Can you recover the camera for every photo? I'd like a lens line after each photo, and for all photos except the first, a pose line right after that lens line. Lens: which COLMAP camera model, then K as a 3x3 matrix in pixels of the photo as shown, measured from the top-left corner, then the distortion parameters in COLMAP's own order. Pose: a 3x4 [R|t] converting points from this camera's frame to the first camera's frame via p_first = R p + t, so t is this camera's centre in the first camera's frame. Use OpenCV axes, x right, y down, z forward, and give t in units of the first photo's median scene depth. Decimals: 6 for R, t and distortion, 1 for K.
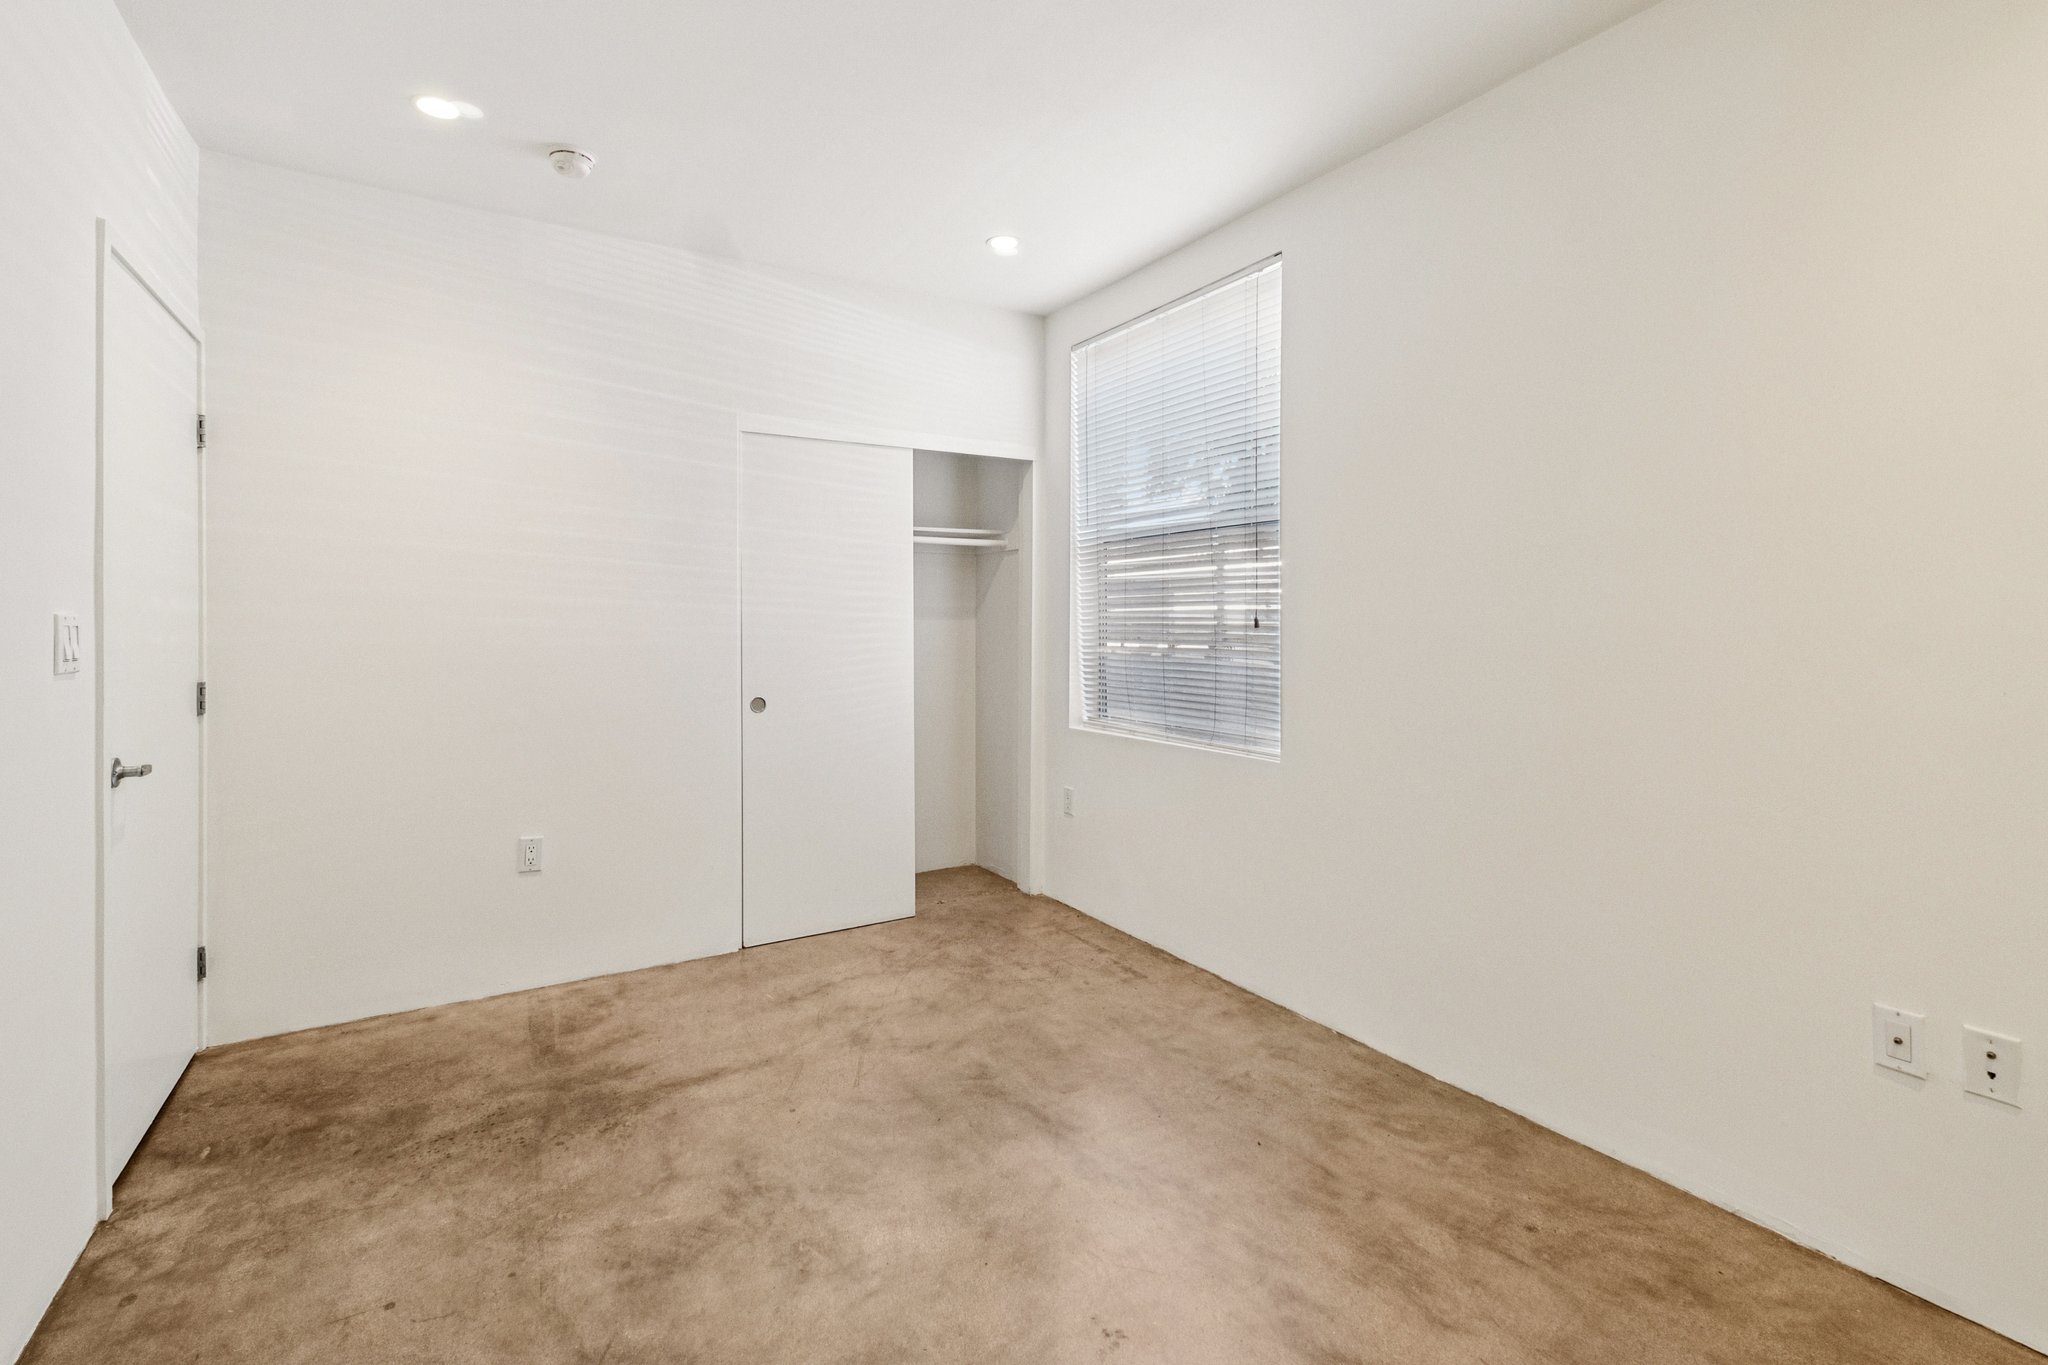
lens RADIAL K [[886.8, 0, 1069.0], [0, 886.8, 613.5], [0, 0, 1]] dist [0.002785, -0.000422]
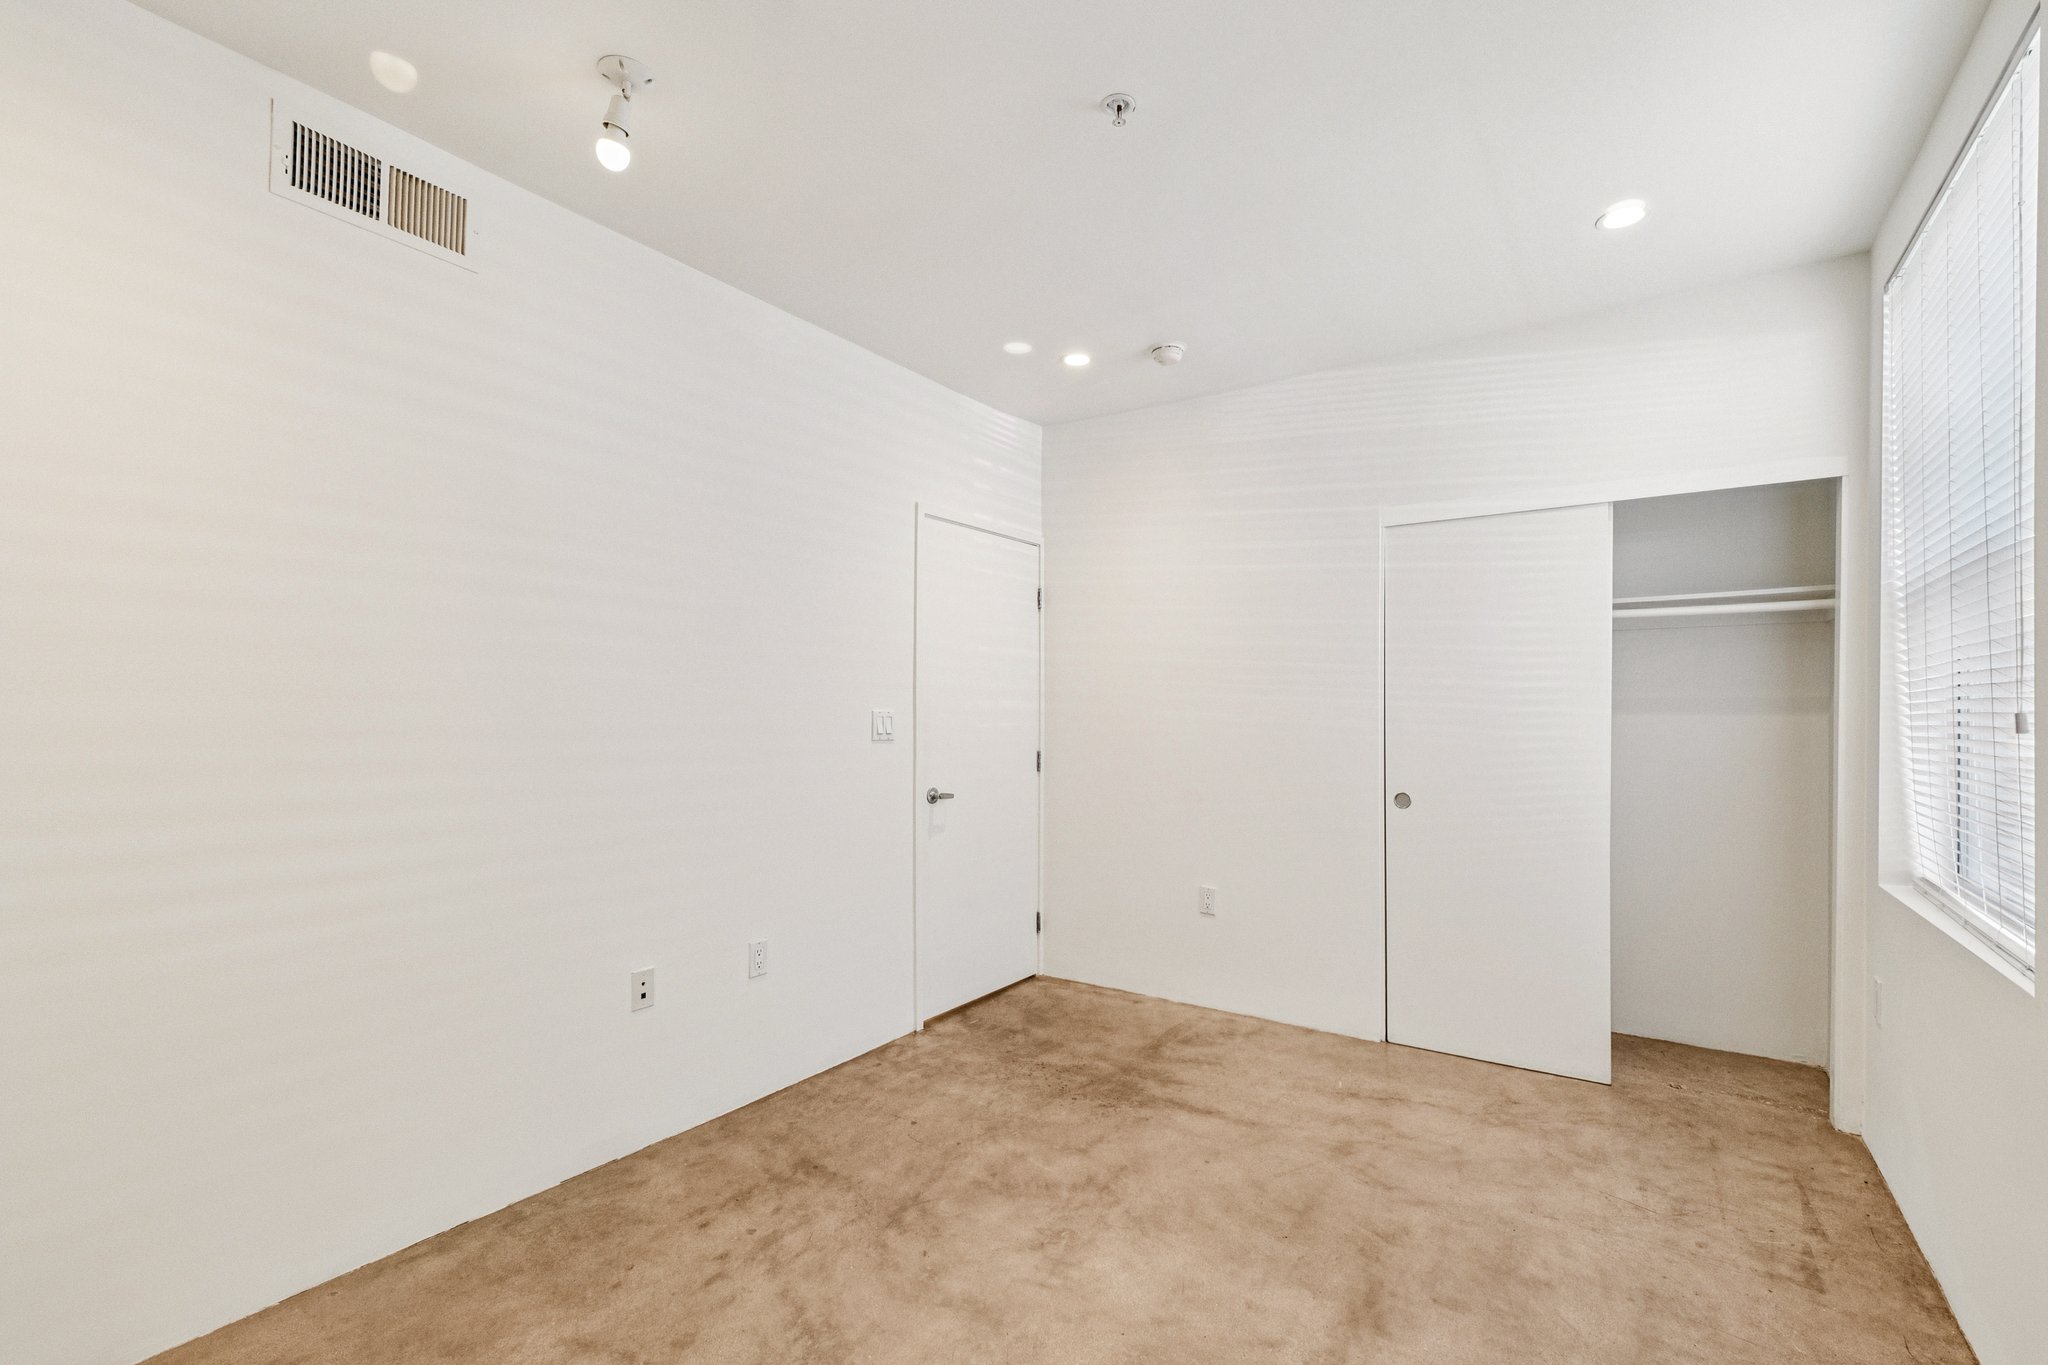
lens RADIAL K [[886.8, 0, 1036.8], [0, 886.8, 699.8], [0, 0, 1]] dist [0.002785, -0.000422]
pose [[0.432515, -0.011070, -0.901559, 0.507206], [0.004452, 0.999939, -0.010143, -0.000969], [0.901616, 0.000373, 0.432537, 0.287223]]
